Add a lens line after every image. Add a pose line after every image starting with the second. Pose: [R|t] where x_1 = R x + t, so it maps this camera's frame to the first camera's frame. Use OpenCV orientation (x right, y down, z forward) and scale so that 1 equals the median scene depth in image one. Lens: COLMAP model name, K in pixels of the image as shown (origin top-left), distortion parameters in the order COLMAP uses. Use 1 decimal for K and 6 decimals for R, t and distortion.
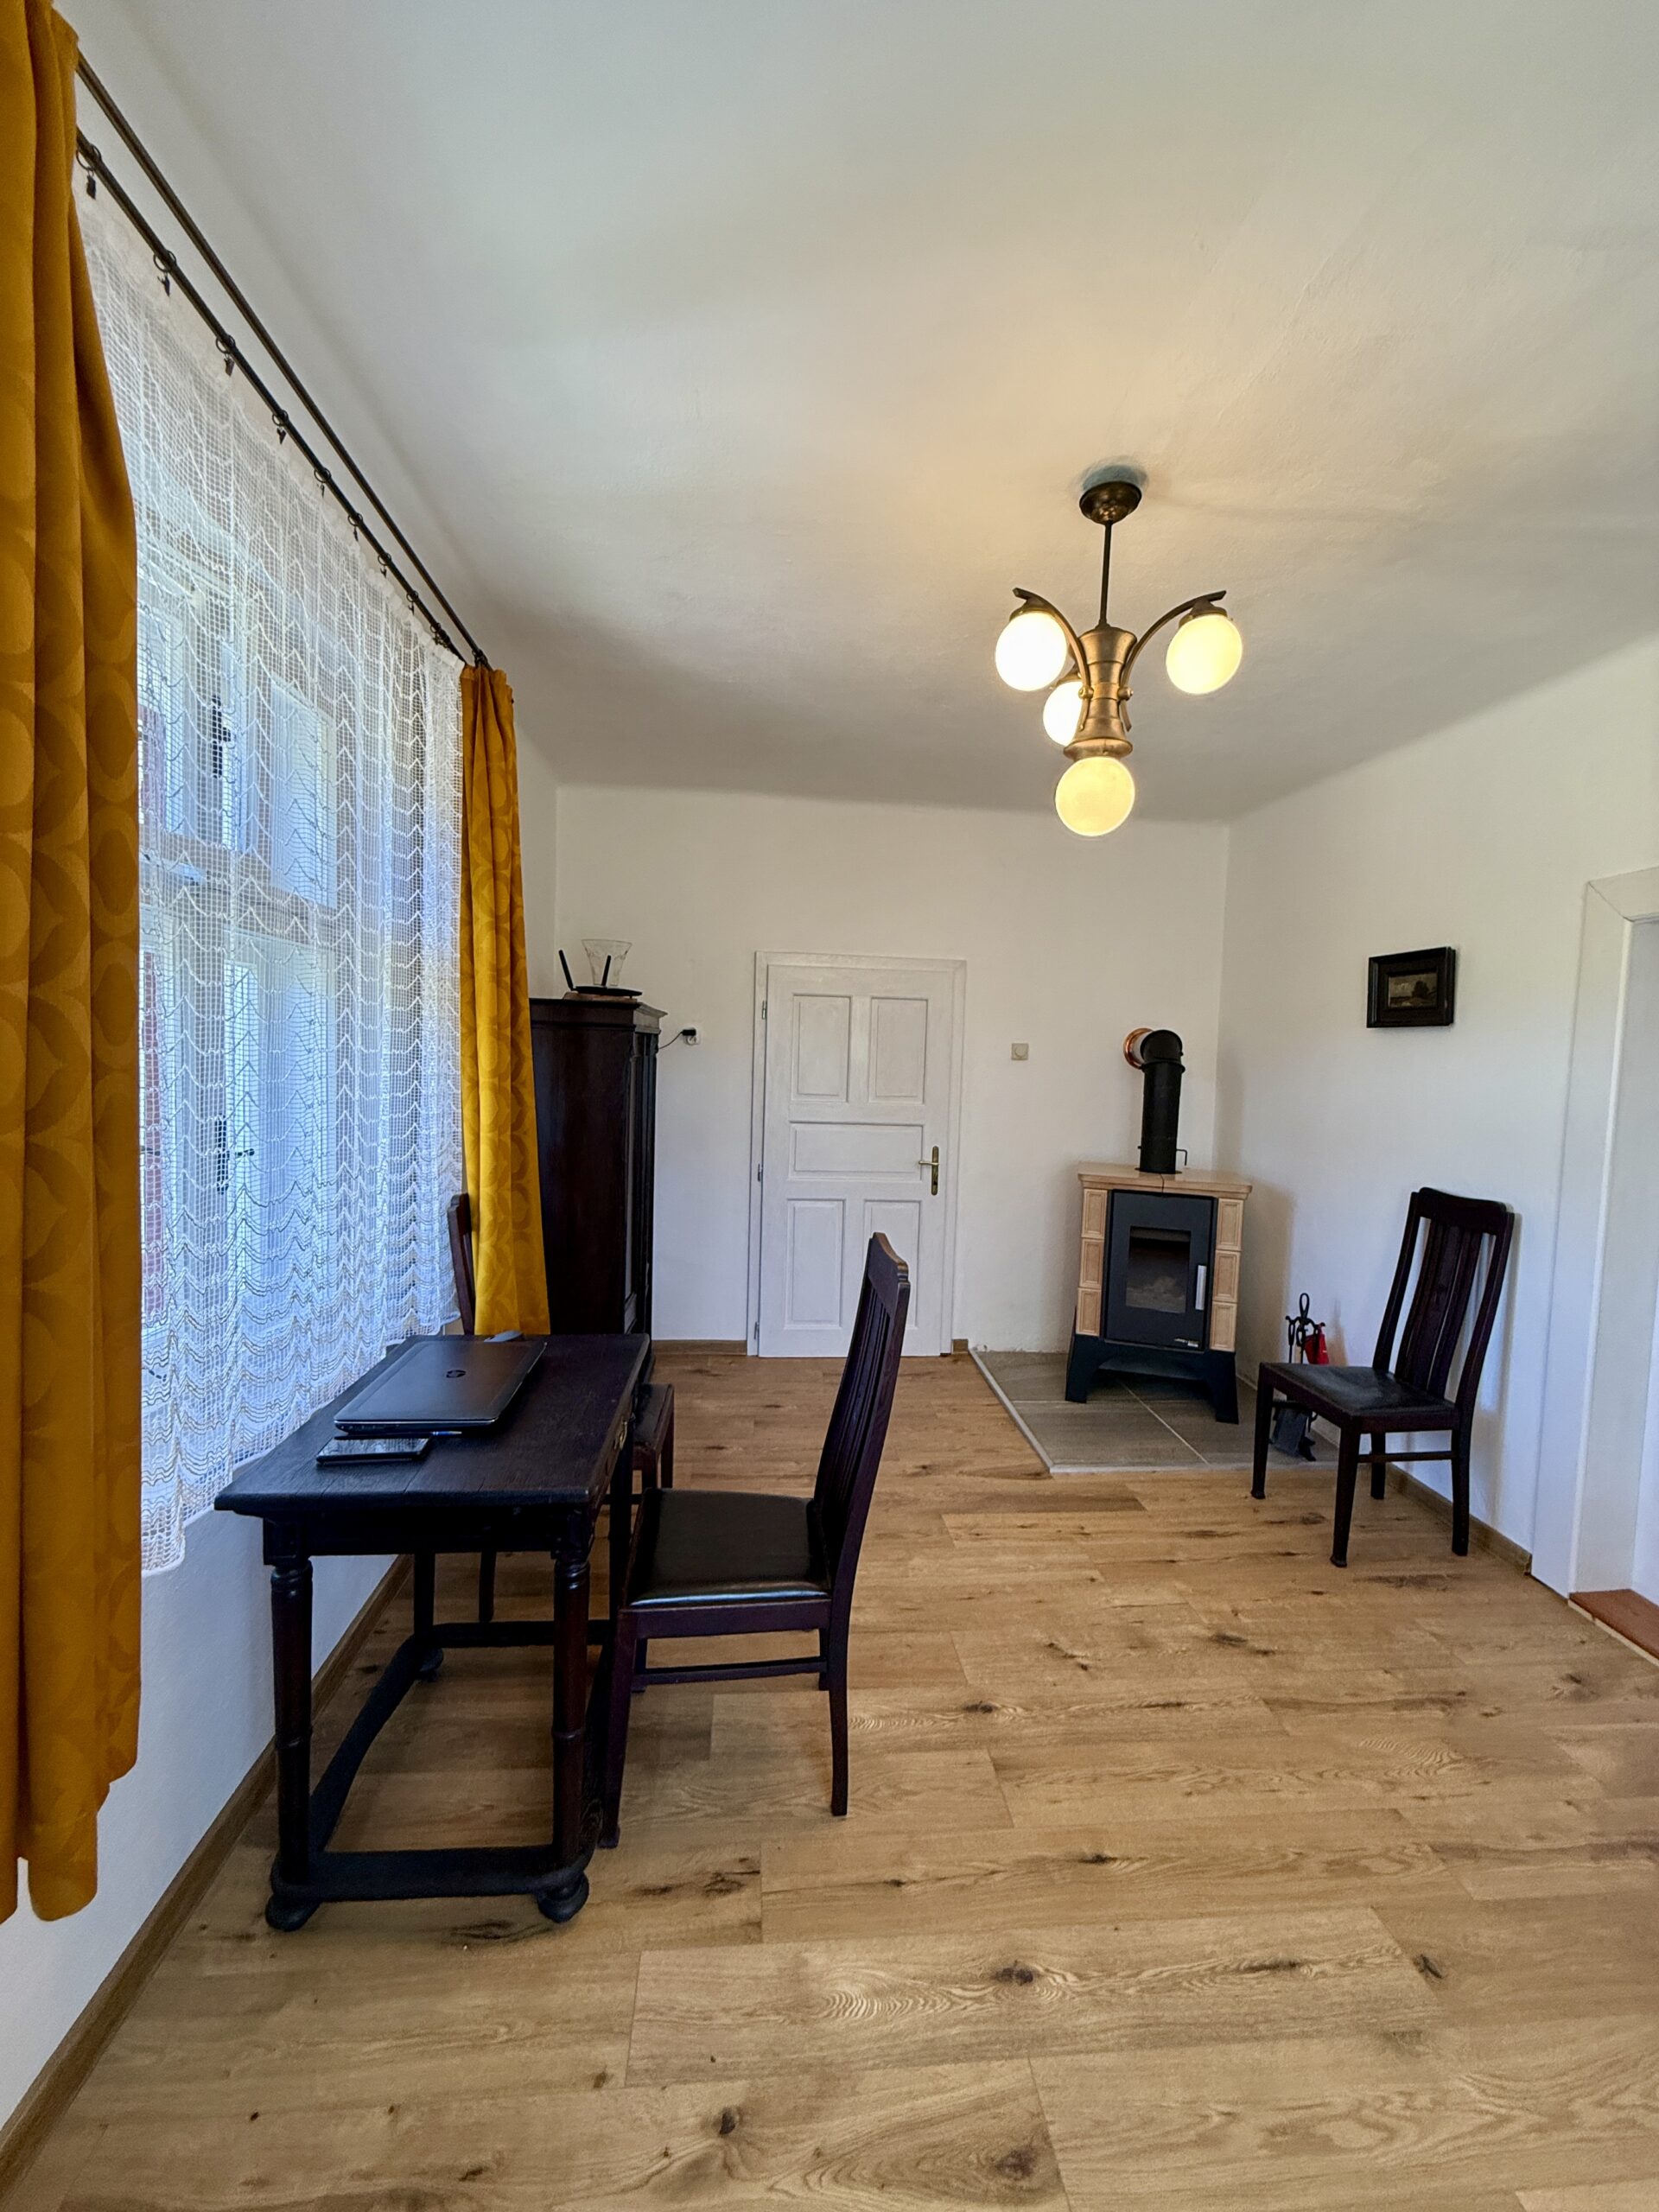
lens RADIAL K [[875.8, 0, 837.7], [0, 875.8, 1095.4], [0, 0, 1]] dist [-0.000513, 0.000317]
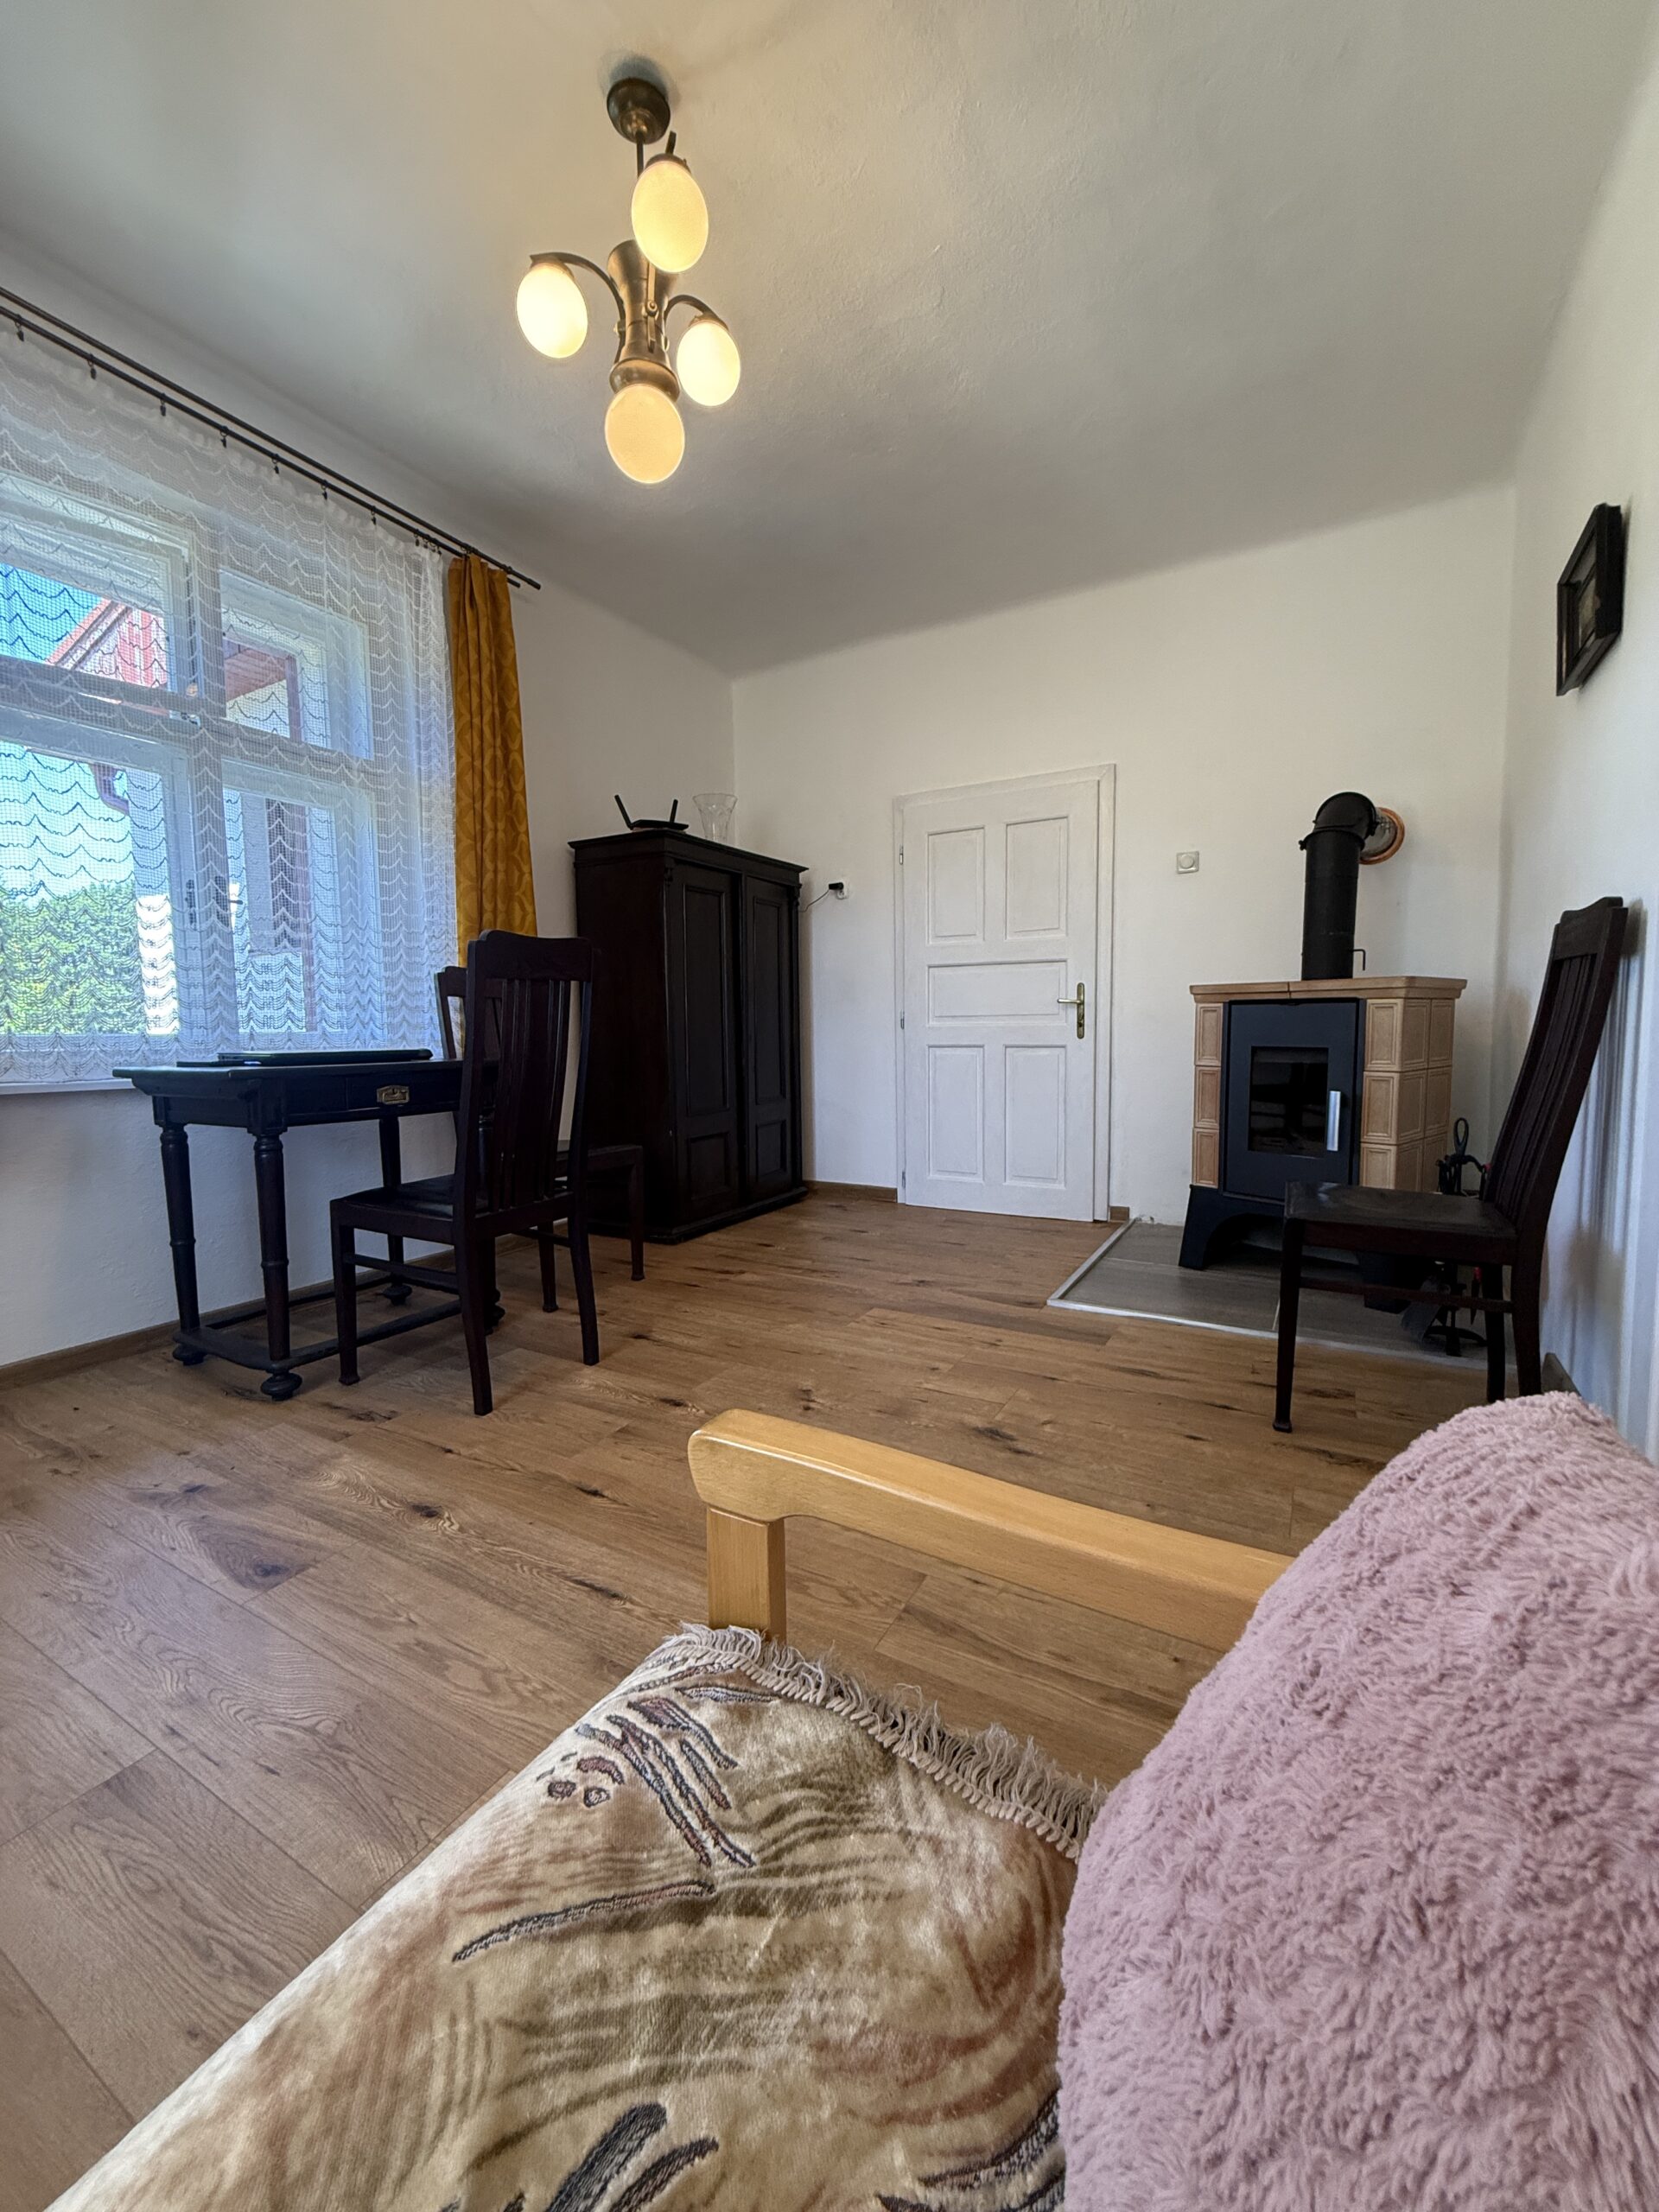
lens RADIAL K [[875.8, 0, 834.3], [0, 875.8, 1110.7], [0, 0, 1]] dist [-0.000513, 0.000317]
pose [[0.819149, 0.013087, -0.573432, 0.705464], [0.012619, 0.999086, 0.040829, 0.250645], [0.573442, -0.040681, 0.818235, 0.222383]]
